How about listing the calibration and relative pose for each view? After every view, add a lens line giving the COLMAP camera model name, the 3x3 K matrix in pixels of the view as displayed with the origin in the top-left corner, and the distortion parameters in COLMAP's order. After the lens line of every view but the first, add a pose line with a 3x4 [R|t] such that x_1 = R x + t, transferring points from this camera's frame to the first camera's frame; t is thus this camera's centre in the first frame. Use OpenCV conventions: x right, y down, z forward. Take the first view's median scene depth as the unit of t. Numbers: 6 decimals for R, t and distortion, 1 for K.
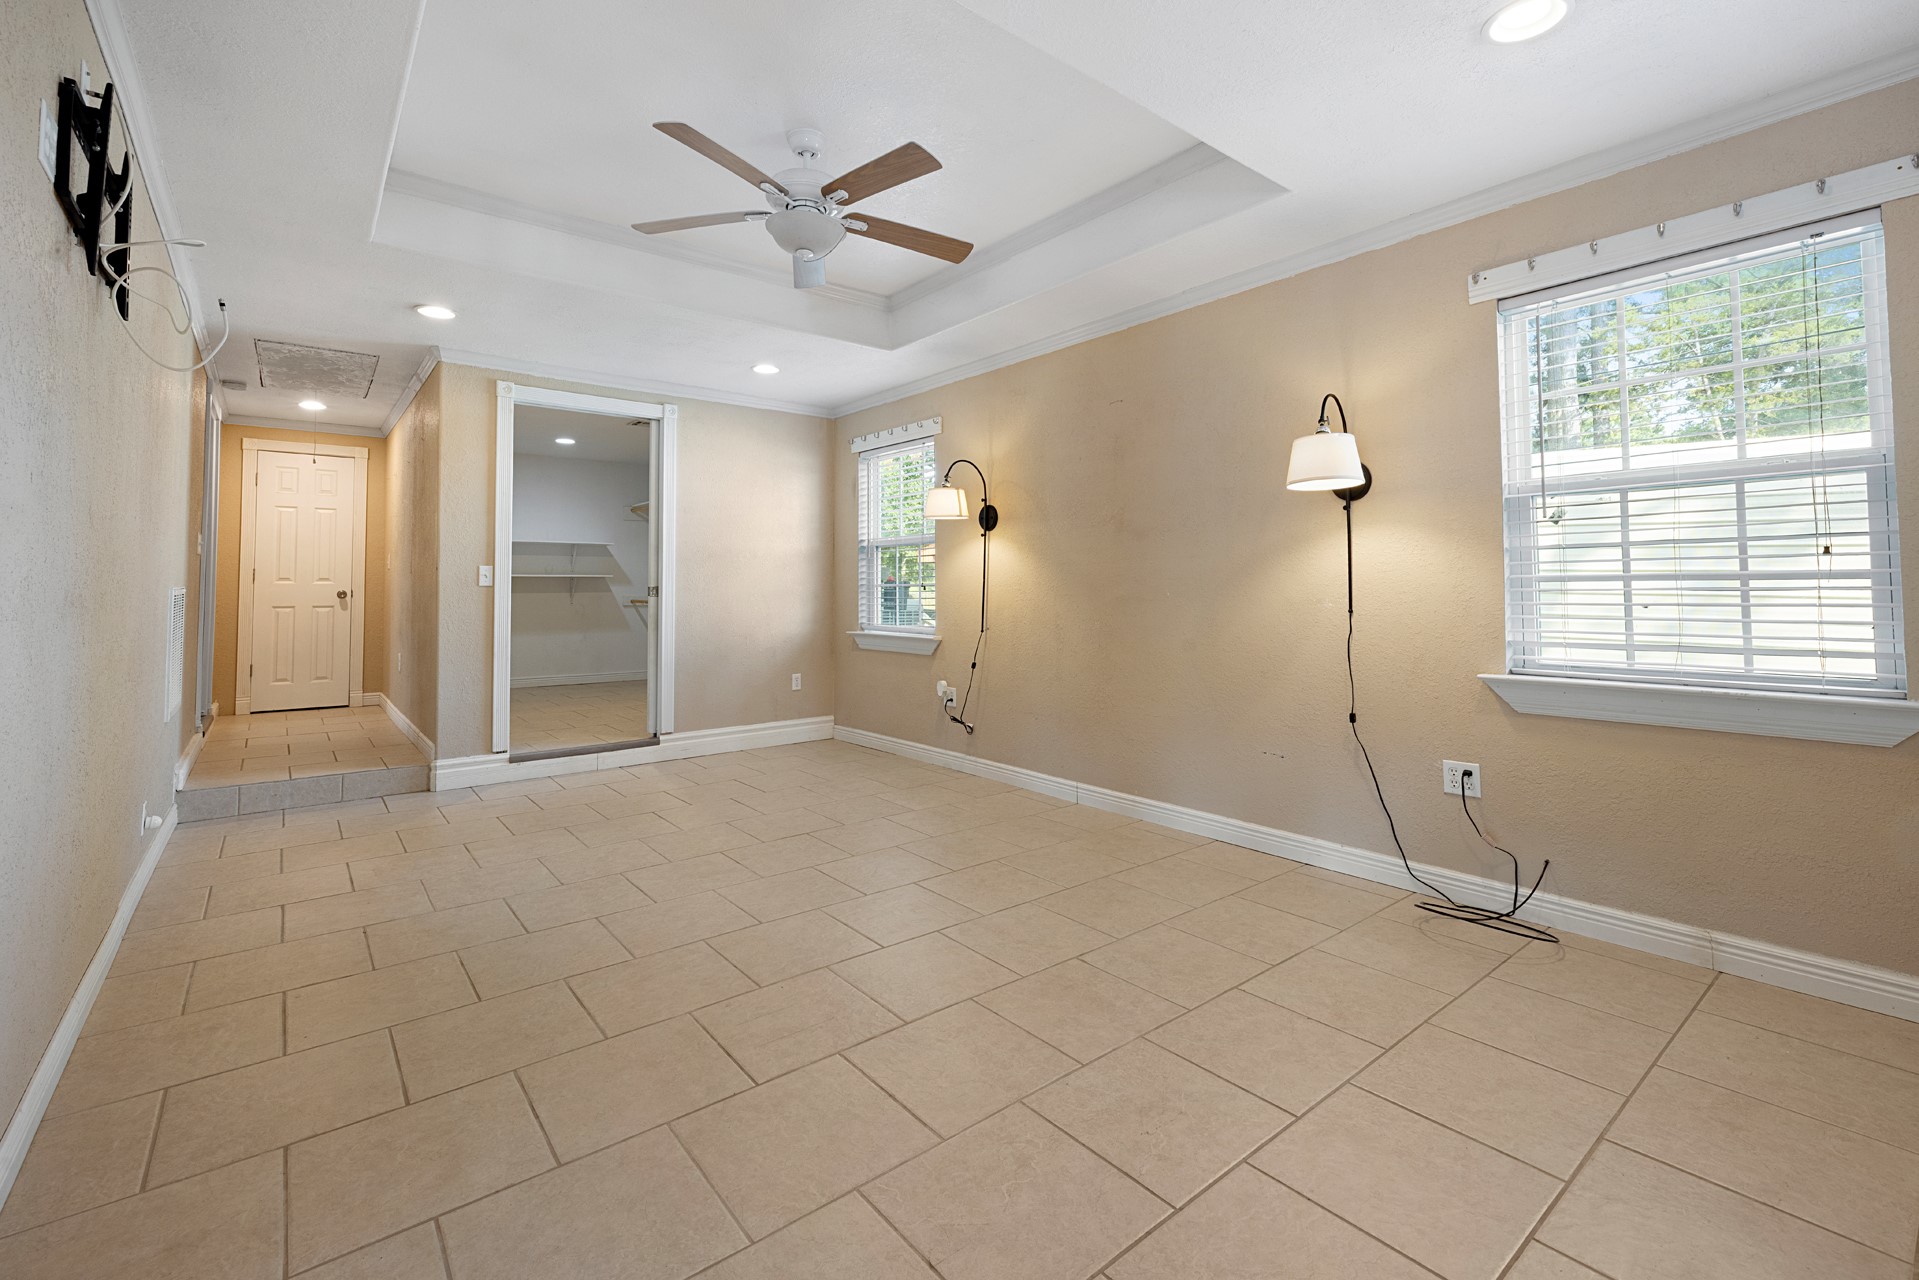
lens RADIAL K [[819.9, 0, 939.9], [0, 819.9, 563.1], [0, 0, 1]] dist [0.001041, 0.001171]
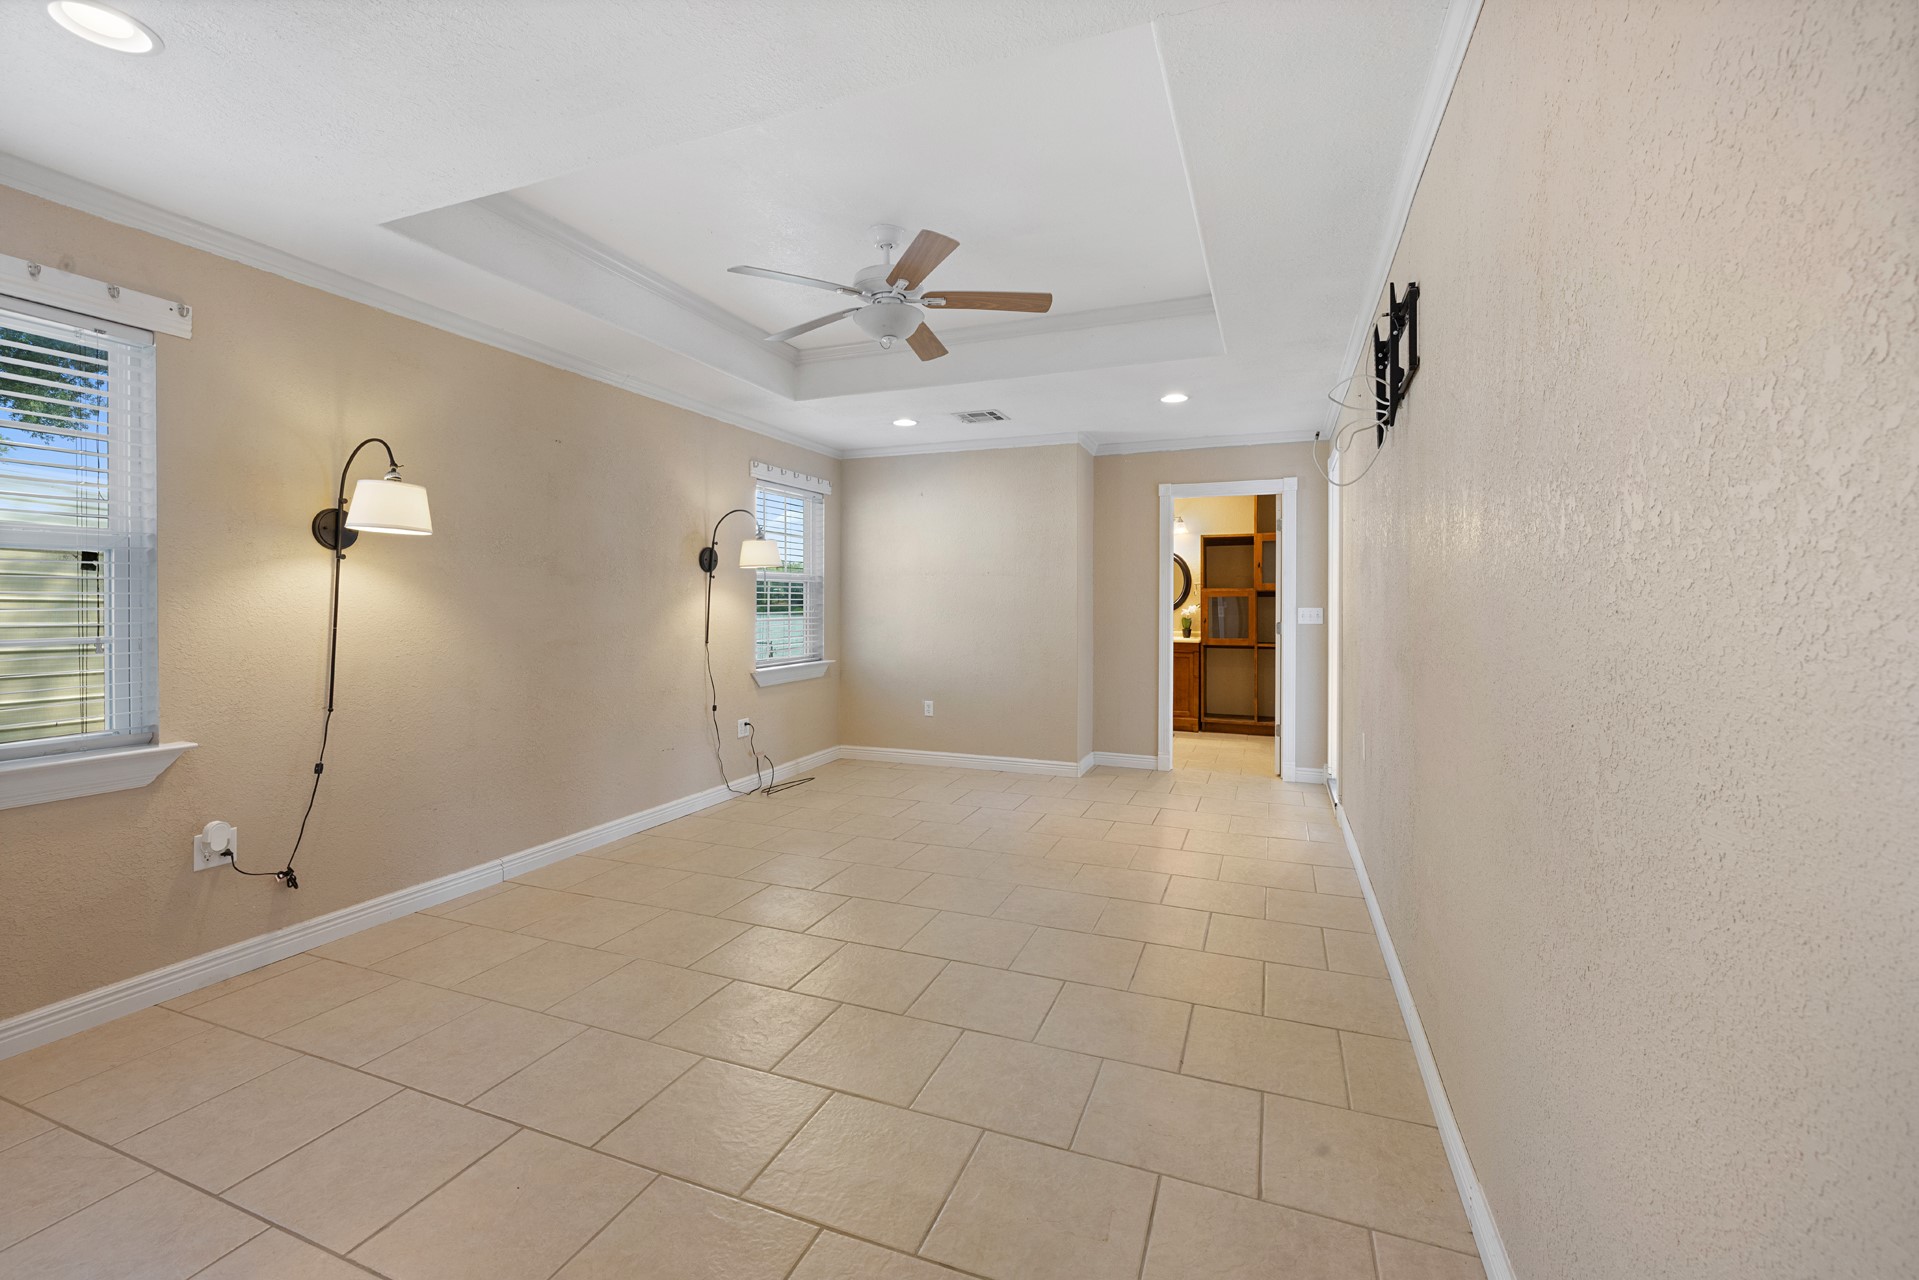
lens RADIAL K [[819.9, 0, 949.6], [0, 819.9, 609.6], [0, 0, 1]] dist [0.001041, 0.001171]
pose [[-0.496845, -0.006433, 0.867816, -0.770785], [-0.030905, 0.999469, -0.010285, -0.001469], [-0.867289, -0.031929, -0.496780, 0.964202]]
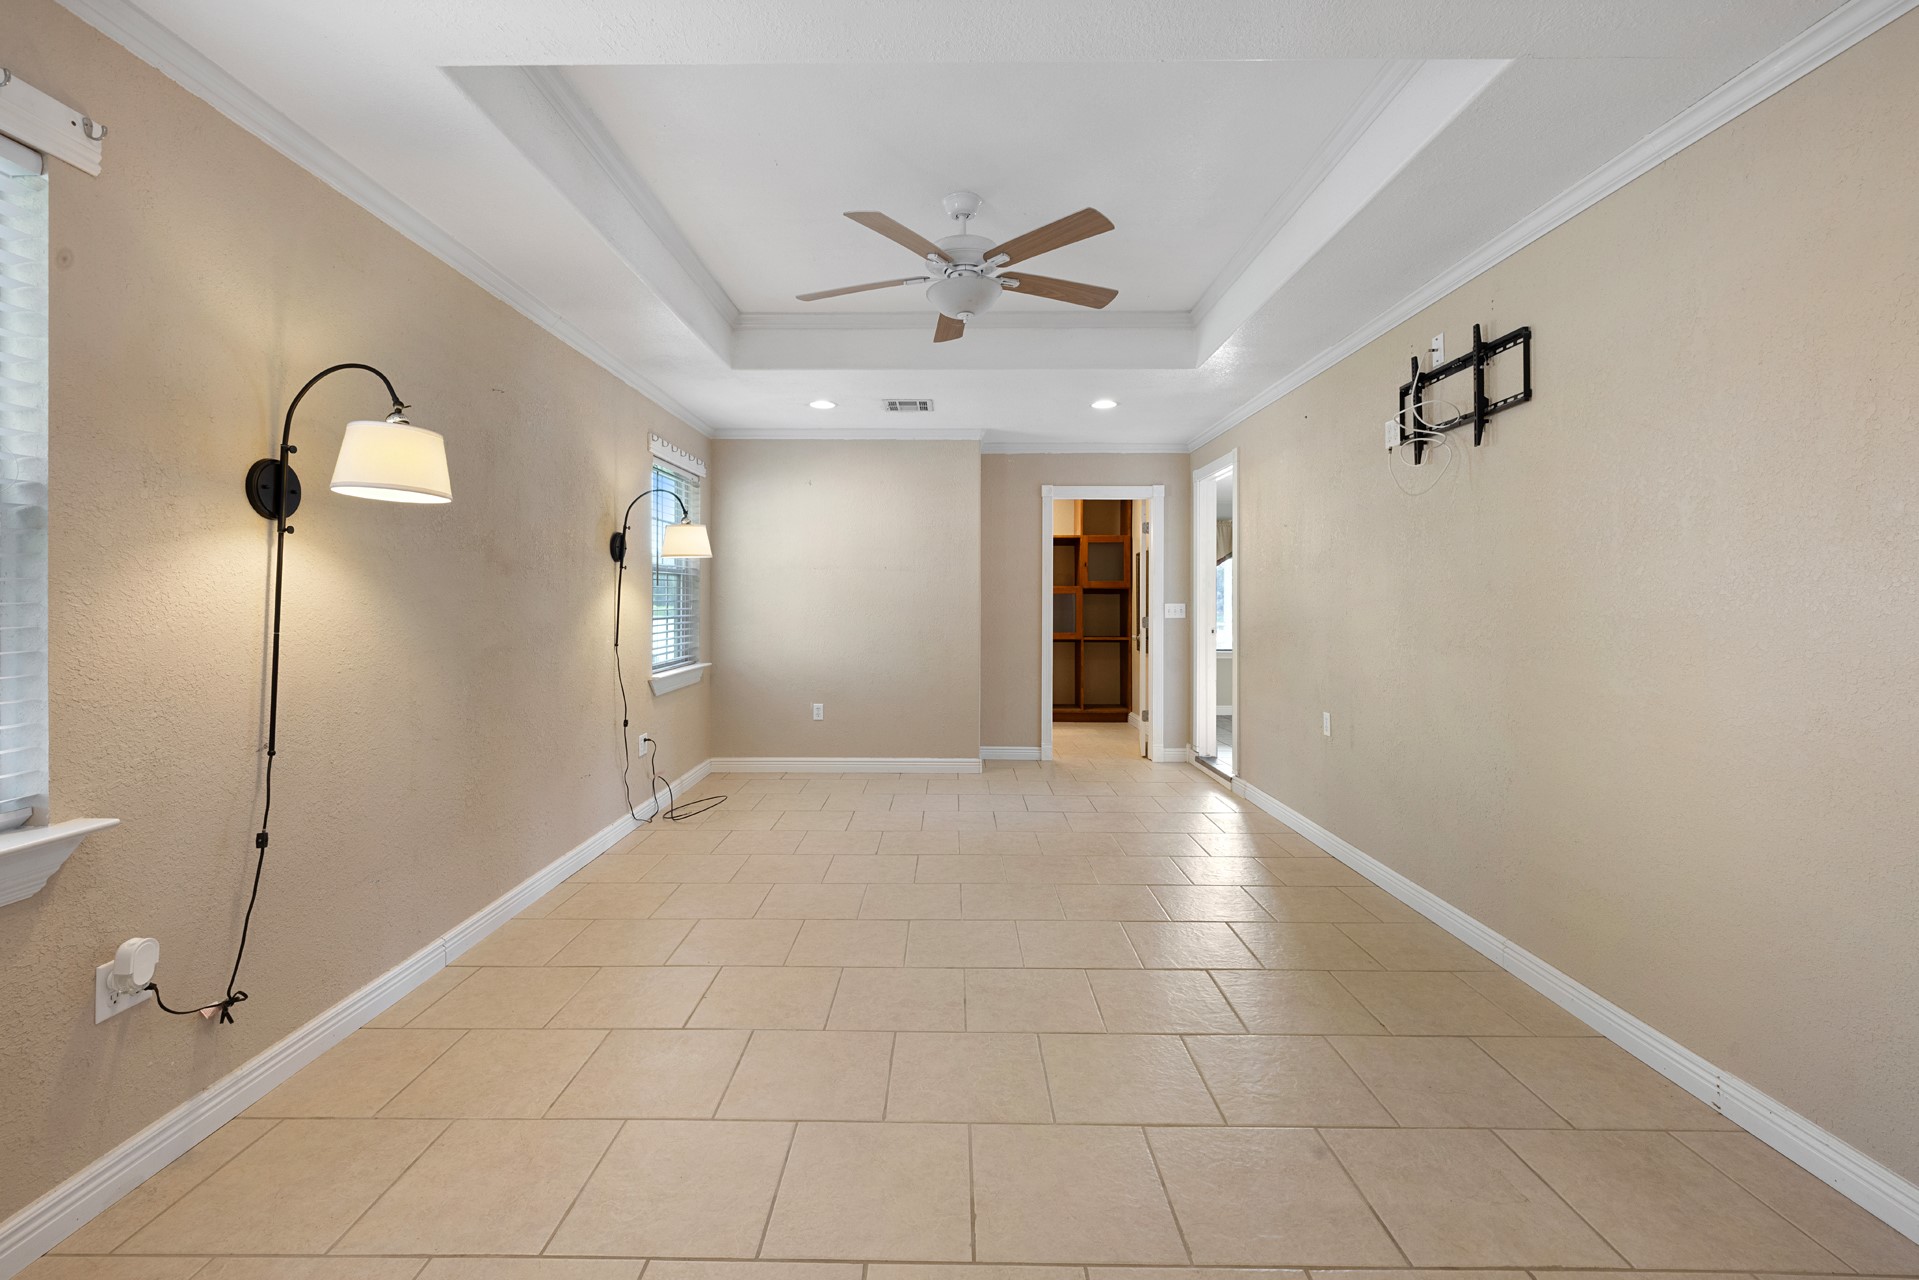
lens RADIAL K [[819.9, 0, 945.1], [0, 819.9, 602.4], [0, 0, 1]] dist [0.001041, 0.001171]
pose [[-0.780527, -0.000914, 0.625121, -0.521828], [-0.022088, 0.999415, -0.026118, 0.008611], [-0.624732, -0.034194, -0.780090, 1.190902]]
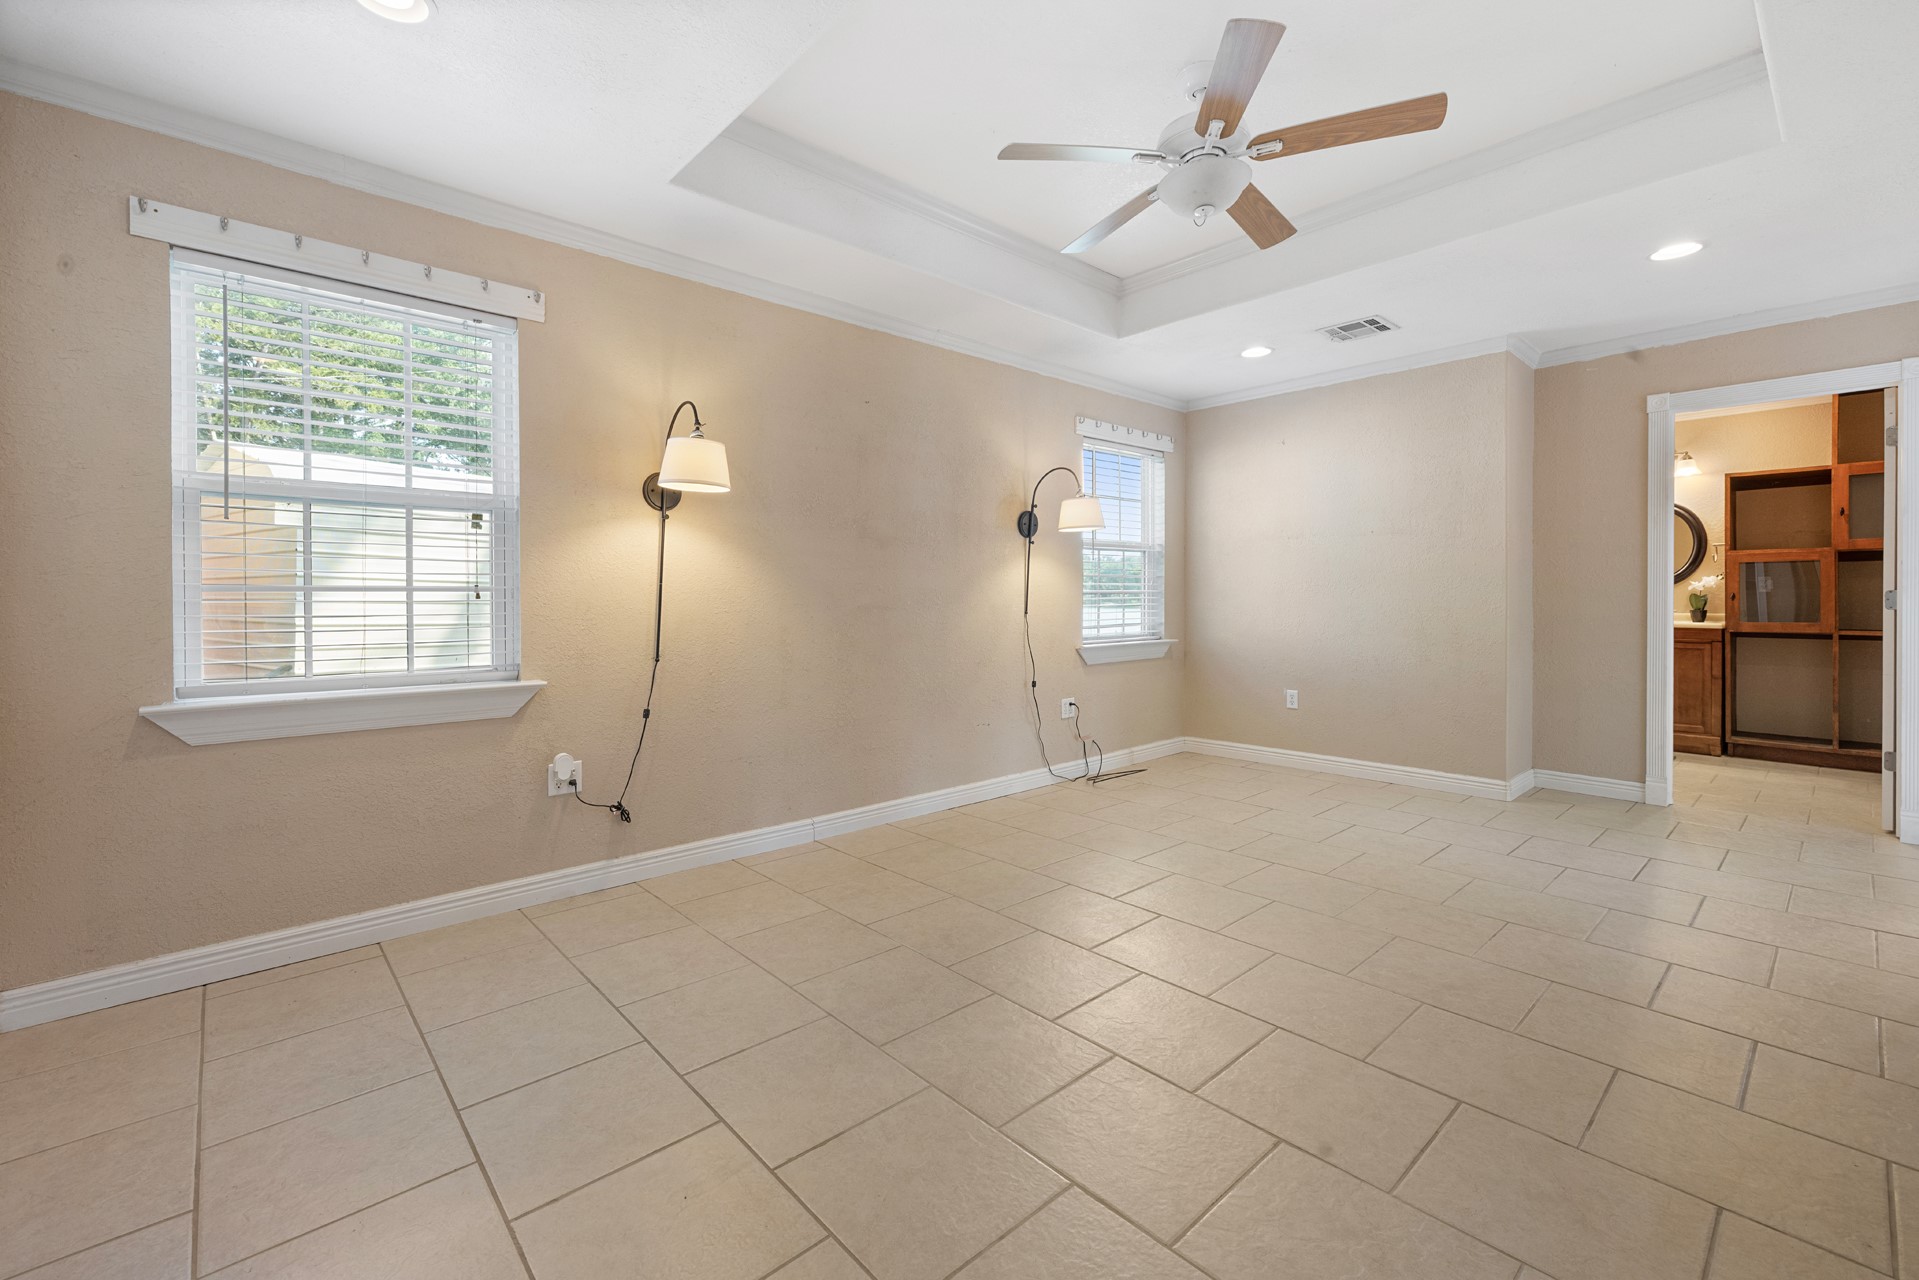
lens RADIAL K [[819.9, 0, 944.8], [0, 819.9, 604.8], [0, 0, 1]] dist [0.001041, 0.001171]
pose [[-0.059708, -0.006336, 0.998196, -0.670341], [-0.031581, 0.999491, 0.004456, 0.029493], [-0.997716, -0.031258, -0.059878, 0.861495]]
